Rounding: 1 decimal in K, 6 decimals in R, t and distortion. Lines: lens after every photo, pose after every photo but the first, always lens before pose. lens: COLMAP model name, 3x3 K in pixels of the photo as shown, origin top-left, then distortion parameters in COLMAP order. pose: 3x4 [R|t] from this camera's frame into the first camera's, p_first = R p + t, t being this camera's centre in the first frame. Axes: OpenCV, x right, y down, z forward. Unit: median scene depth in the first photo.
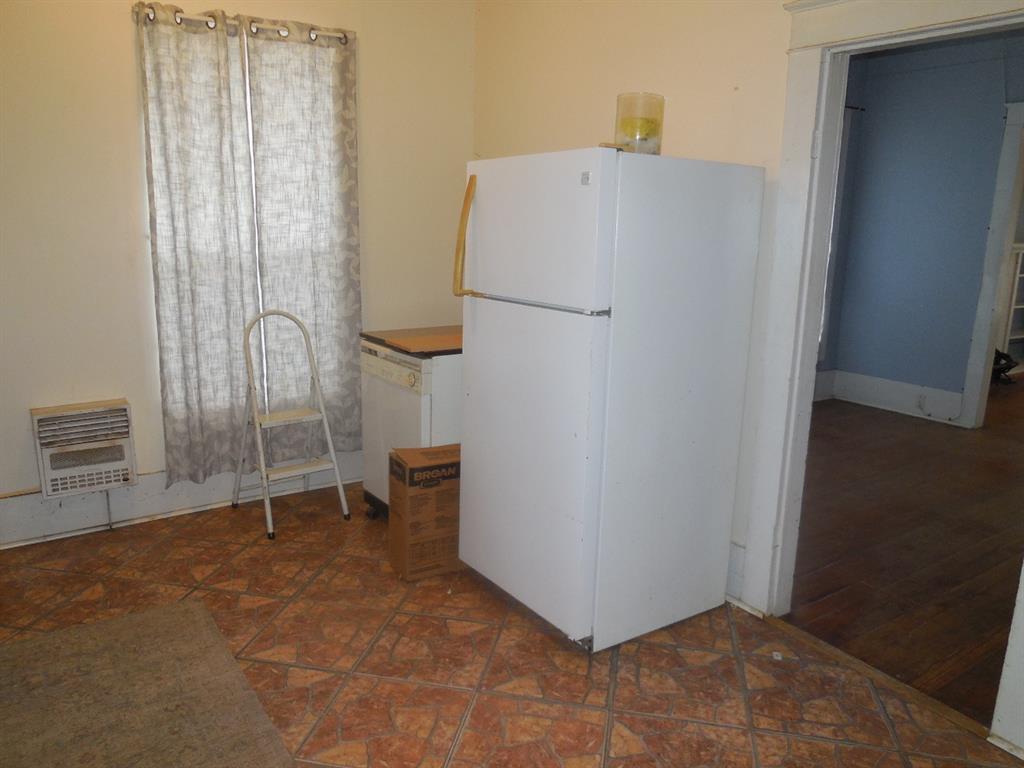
lens RADIAL K [[752.4, 0, 507.5], [0, 752.4, 380.6], [0, 0, 1]] dist [-0.034069, 0.013888]
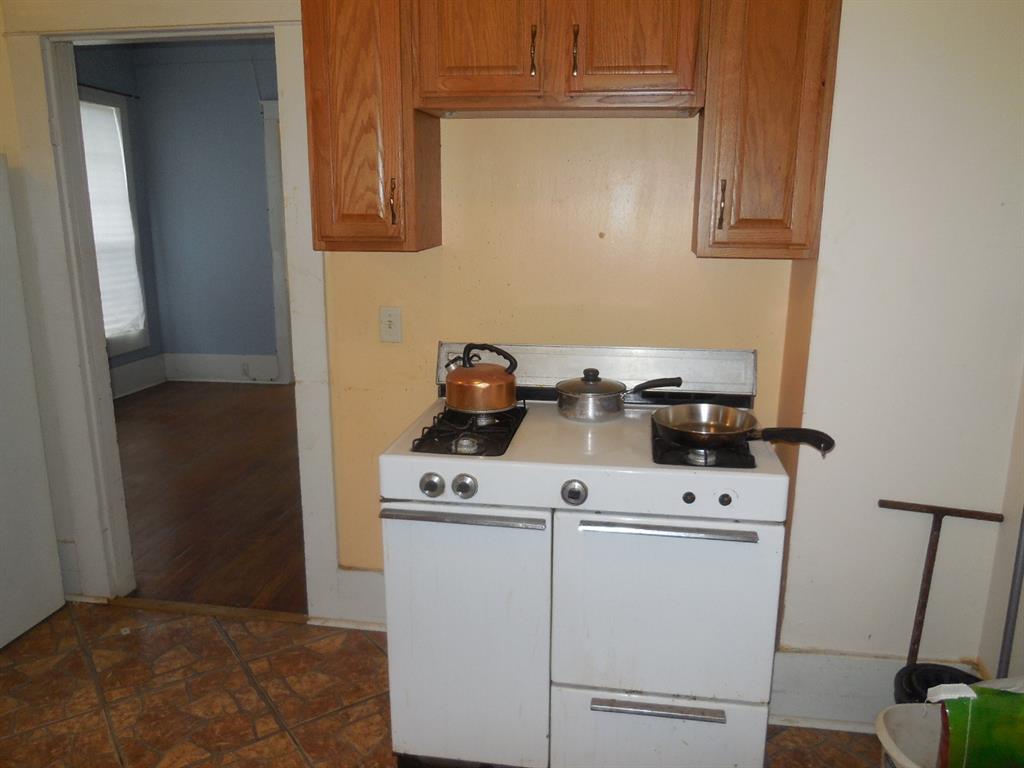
lens RADIAL K [[758.9, 0, 513.3], [0, 758.9, 381.8], [0, 0, 1]] dist [-0.034813, 0.011628]
pose [[0.679205, -0.184047, 0.710498, 0.053872], [0.172205, 0.980987, 0.089494, 0.031615], [-0.713461, 0.061566, 0.697985, -0.128620]]
